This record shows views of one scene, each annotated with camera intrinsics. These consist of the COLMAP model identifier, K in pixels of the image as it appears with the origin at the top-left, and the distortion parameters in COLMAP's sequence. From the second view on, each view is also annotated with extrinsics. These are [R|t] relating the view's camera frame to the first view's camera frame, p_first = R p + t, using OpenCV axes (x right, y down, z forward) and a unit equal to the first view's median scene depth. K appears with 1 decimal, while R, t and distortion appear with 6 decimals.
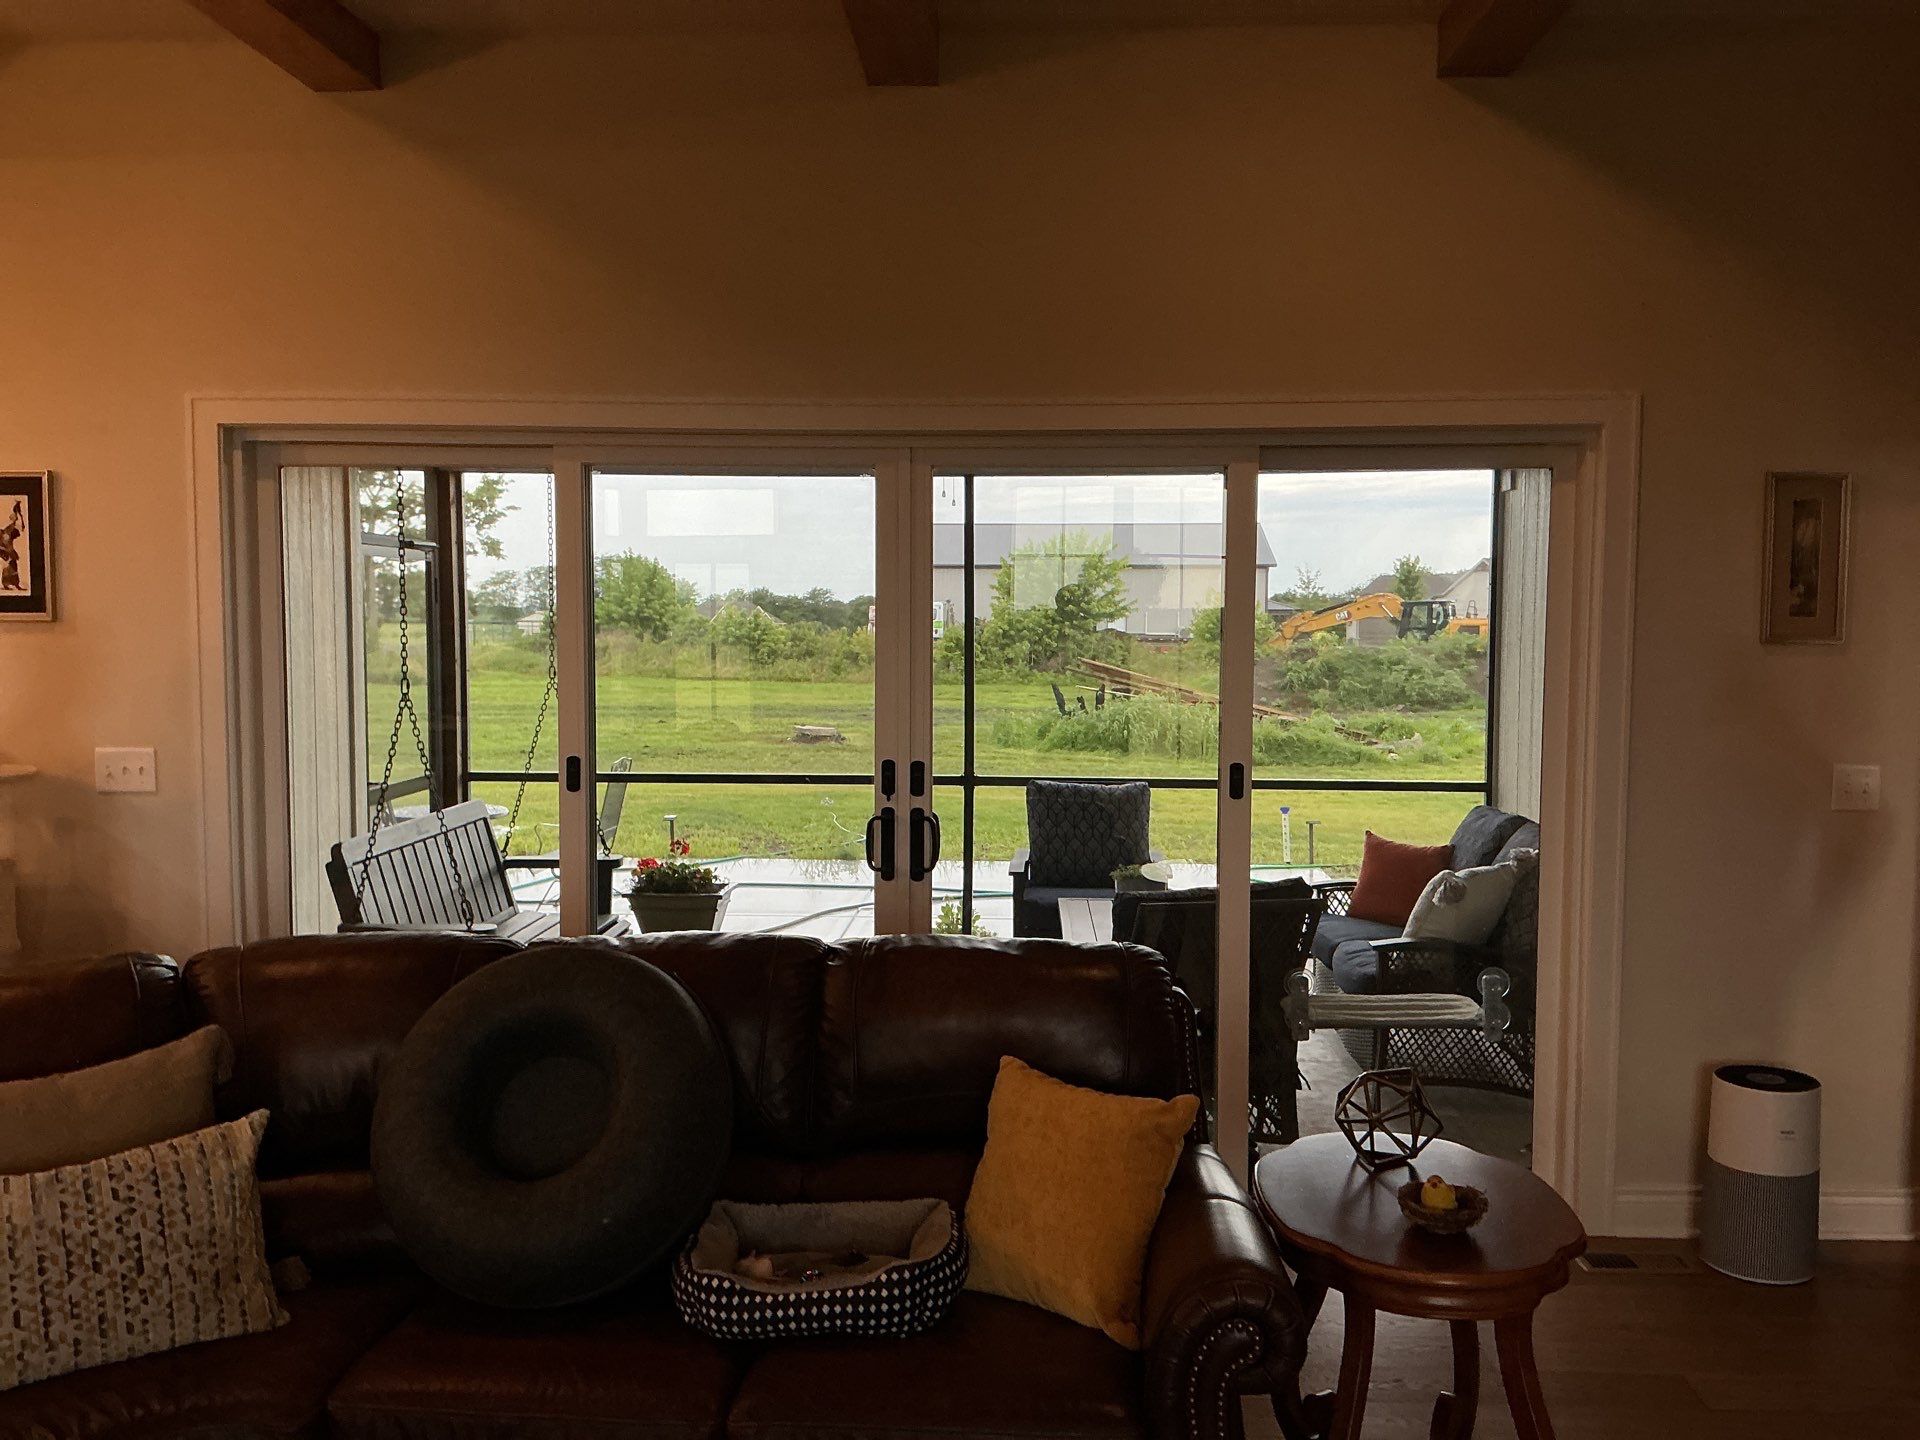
lens RADIAL K [[1630.3, 0, 969.8], [0, 1630.3, 718.7], [0, 0, 1]] dist [-0.006146, 0.004591]
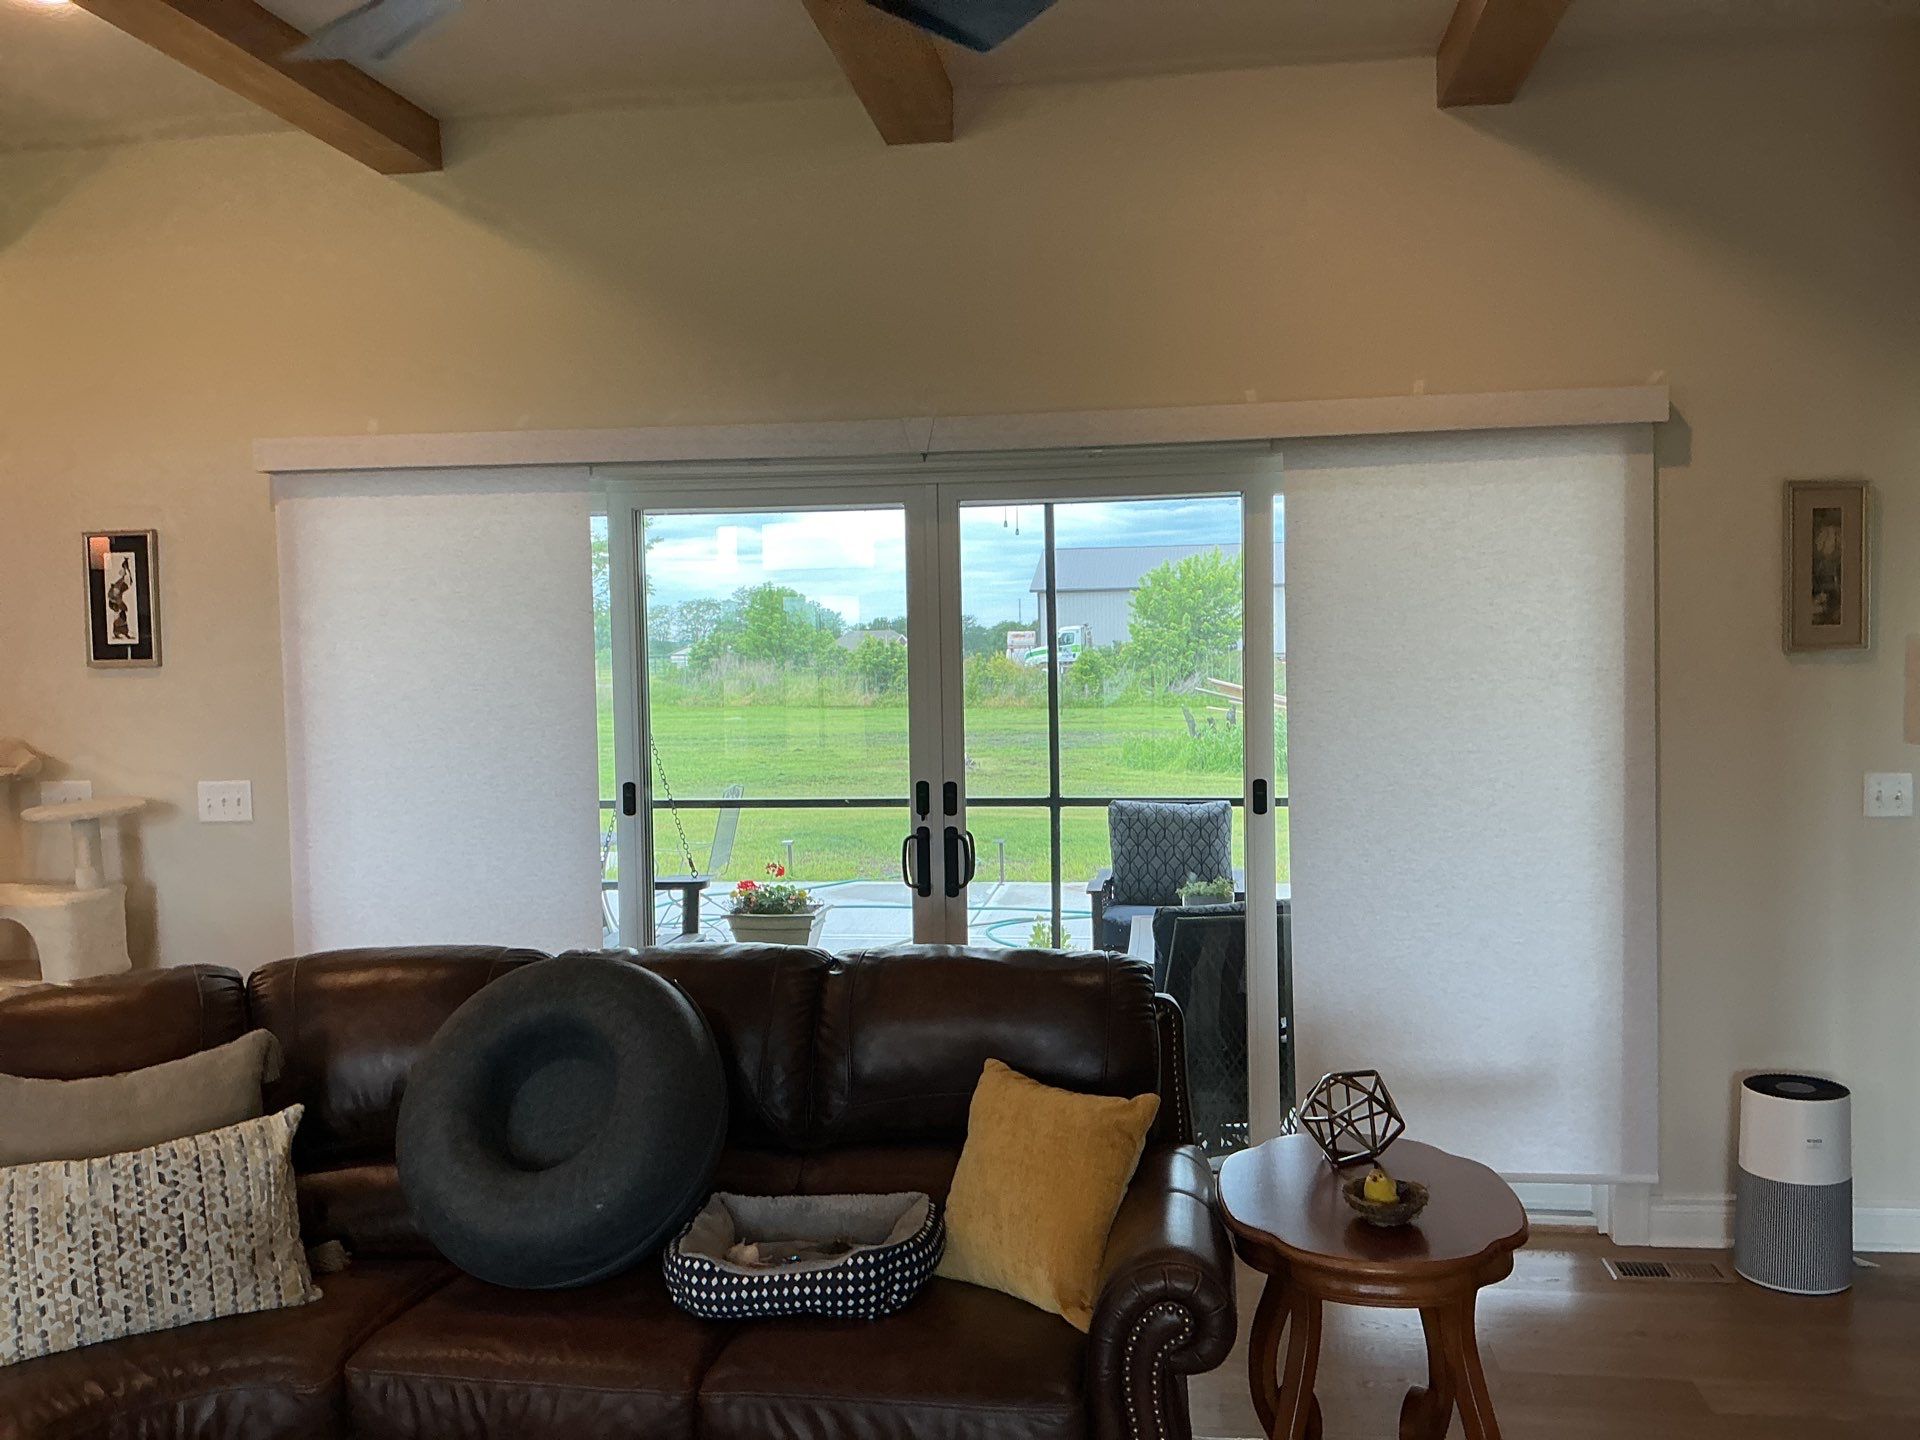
lens RADIAL K [[1614.0, 0, 951.9], [0, 1614.0, 714.9], [0, 0, 1]] dist [0.003639, -0.007711]
pose [[0.996012, -0.018731, -0.087227, 0.110753], [0.017250, 0.999695, -0.017695, 0.001996], [0.087532, 0.016120, 0.996031, -0.060033]]
